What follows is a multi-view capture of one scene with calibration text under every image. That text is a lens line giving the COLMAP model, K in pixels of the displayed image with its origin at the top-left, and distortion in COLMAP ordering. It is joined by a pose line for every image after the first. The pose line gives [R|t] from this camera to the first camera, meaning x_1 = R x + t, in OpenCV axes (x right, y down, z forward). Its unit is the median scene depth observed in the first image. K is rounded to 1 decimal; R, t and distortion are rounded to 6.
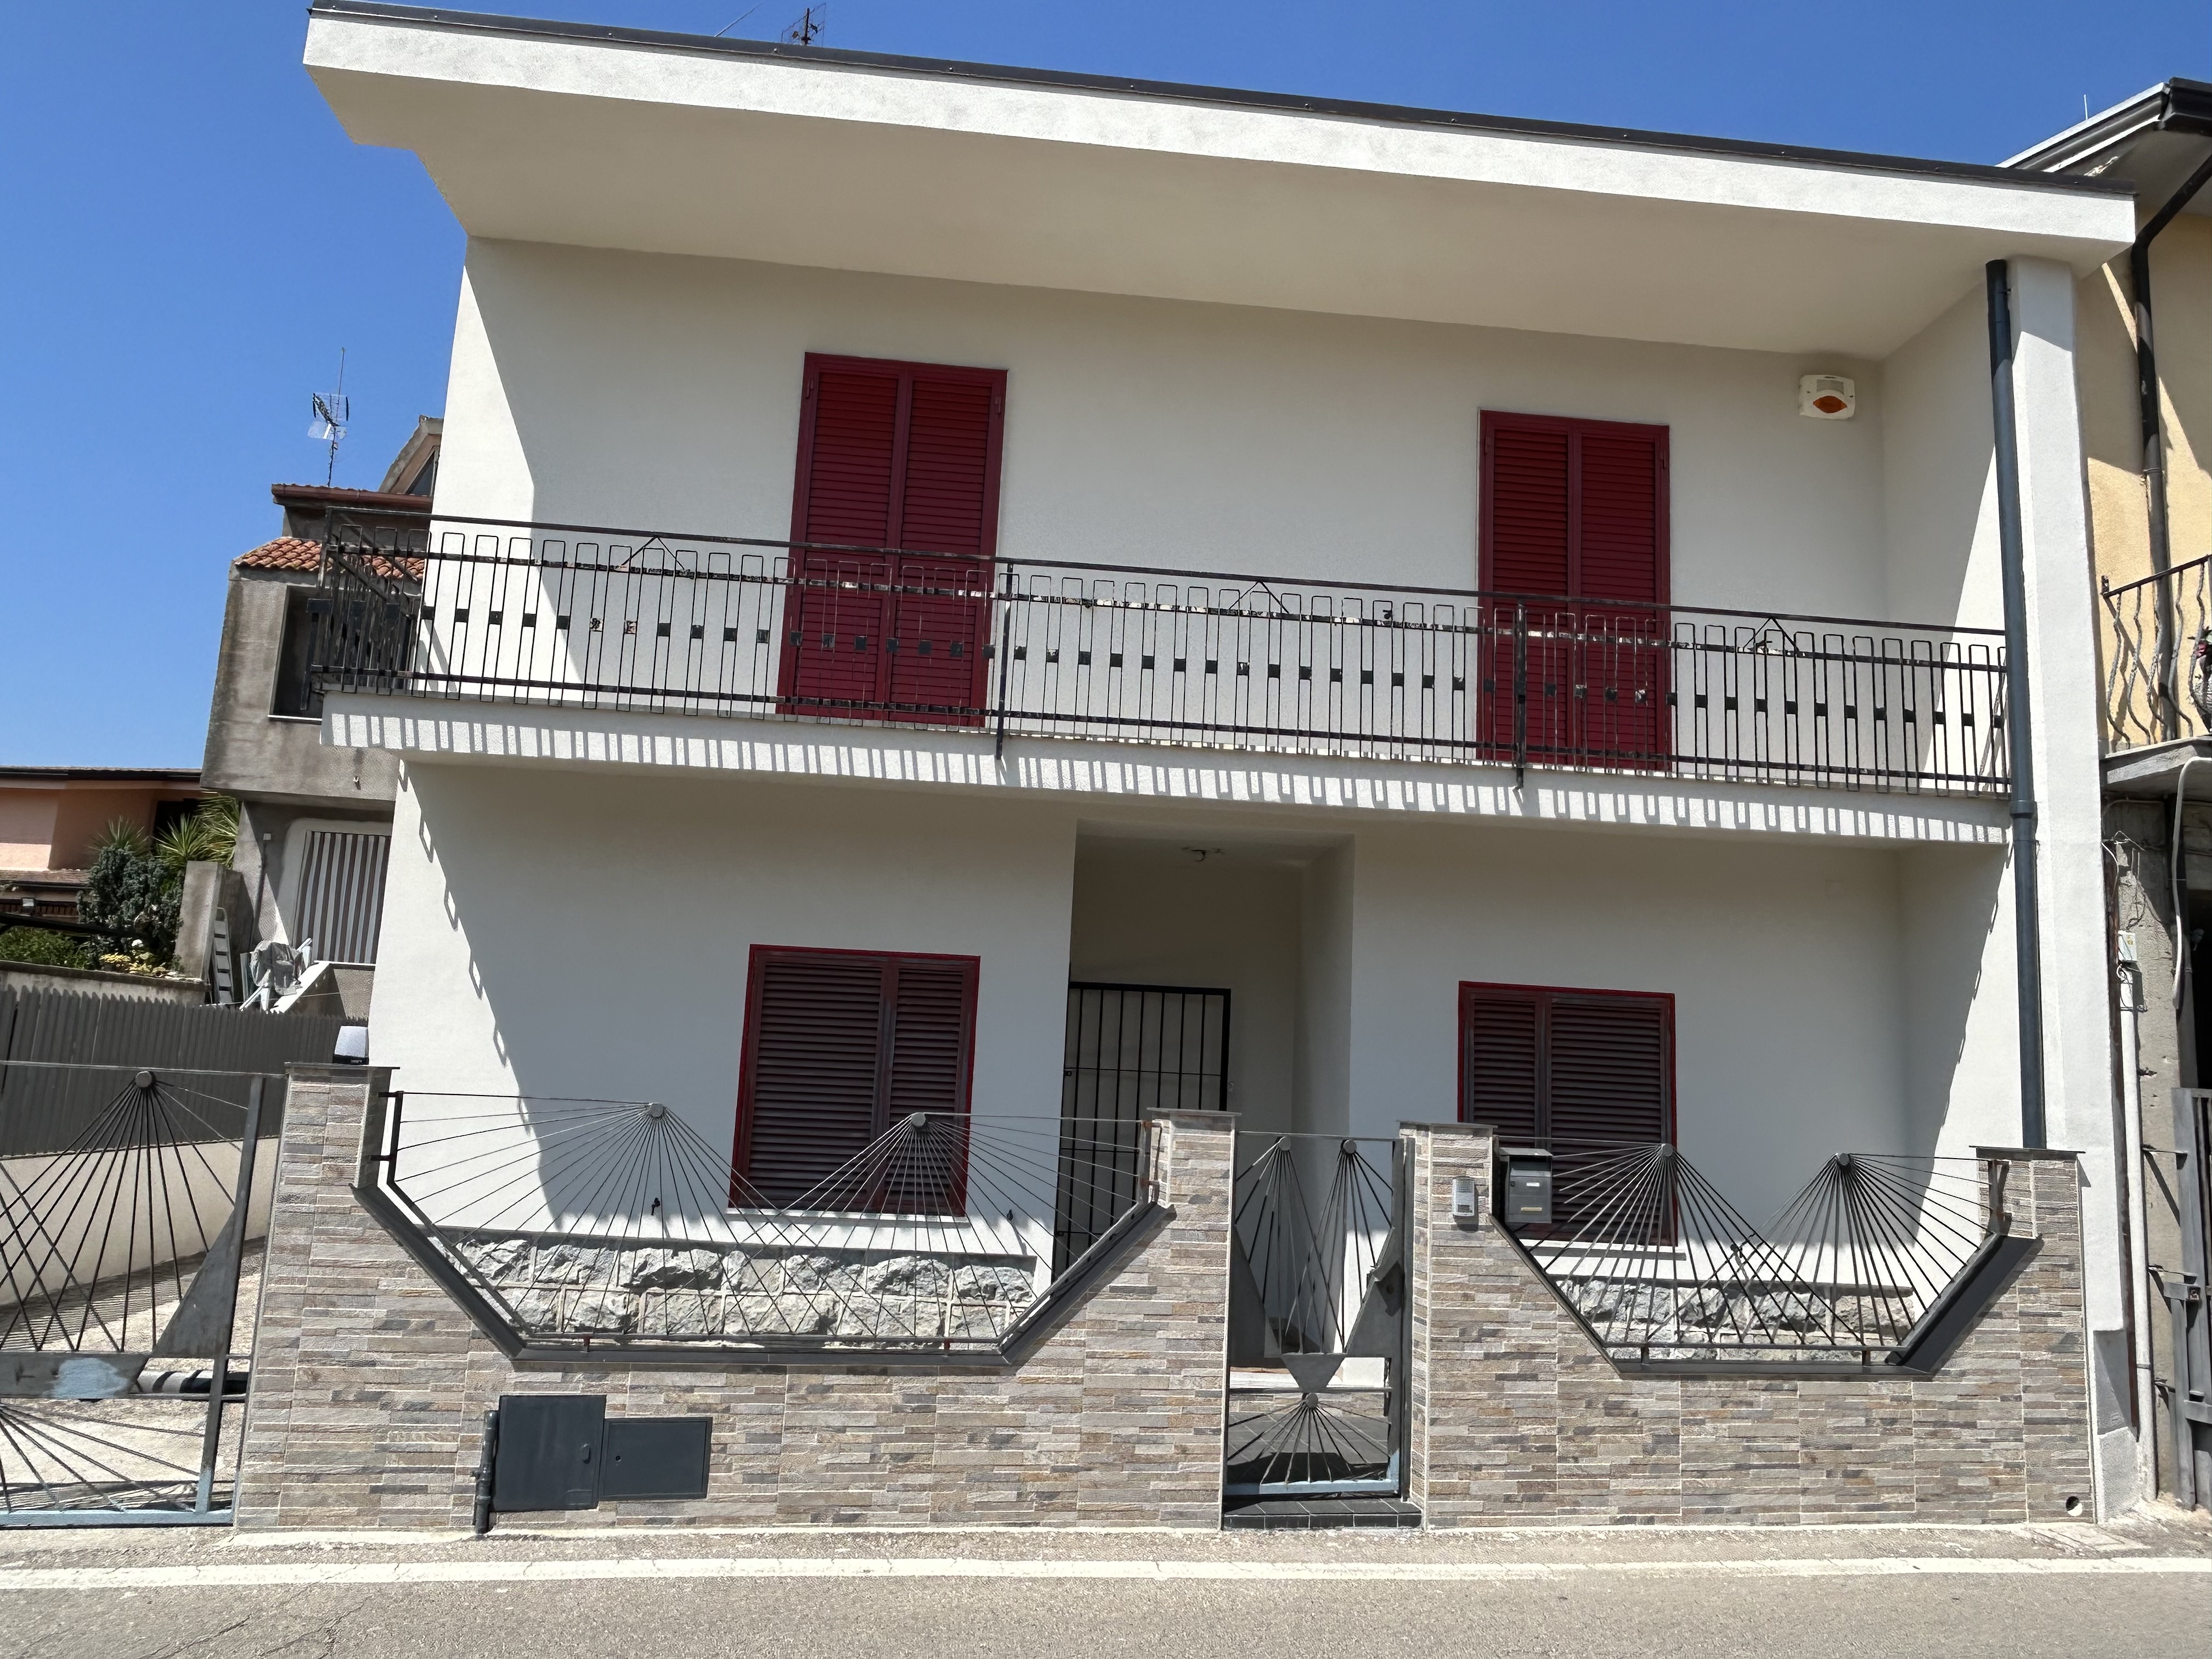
lens RADIAL K [[1664.7, 0, 1106.0], [0, 1664.7, 829.5], [0, 0, 1]] dist [-0.004117, -0.011852]
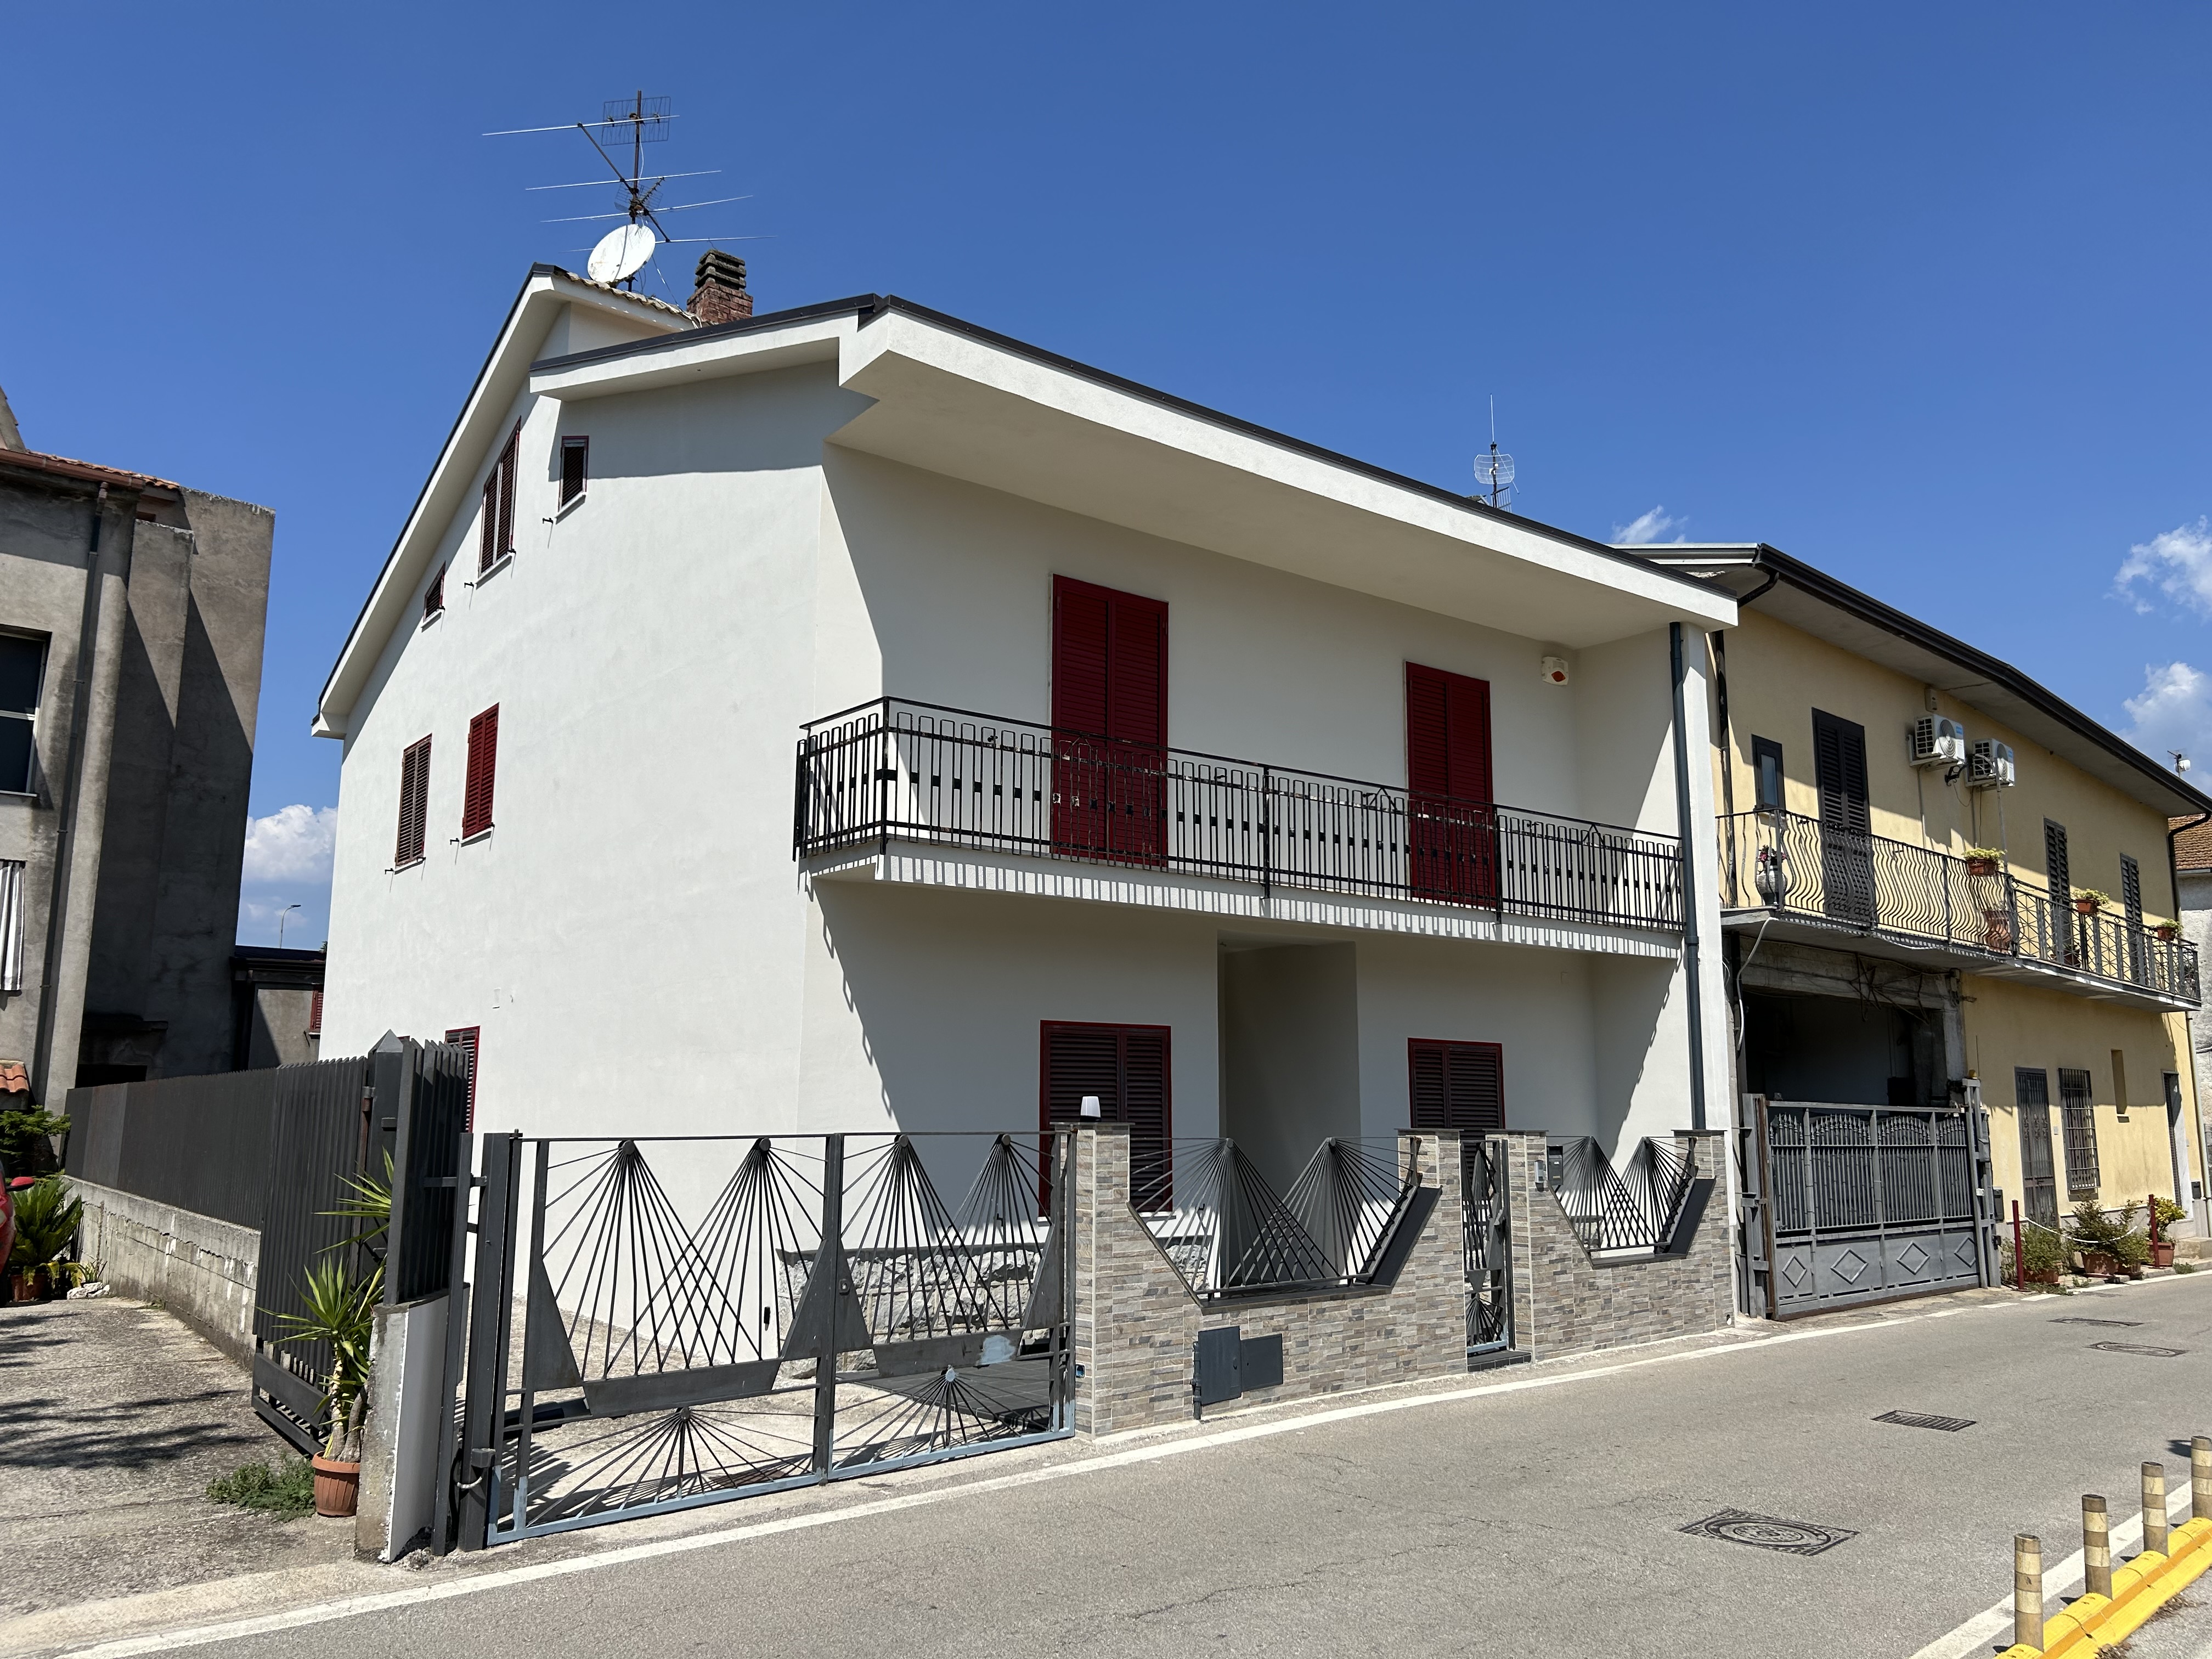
lens RADIAL K [[1721.6, 0, 1106.0], [0, 1721.6, 829.5], [0, 0, 1]] dist [-0.008028, -0.005255]
pose [[0.840197, 0.047996, 0.540152, -1.077273], [-0.046221, 0.998789, -0.016852, -0.078846], [-0.540307, -0.010807, 0.841398, -0.244313]]
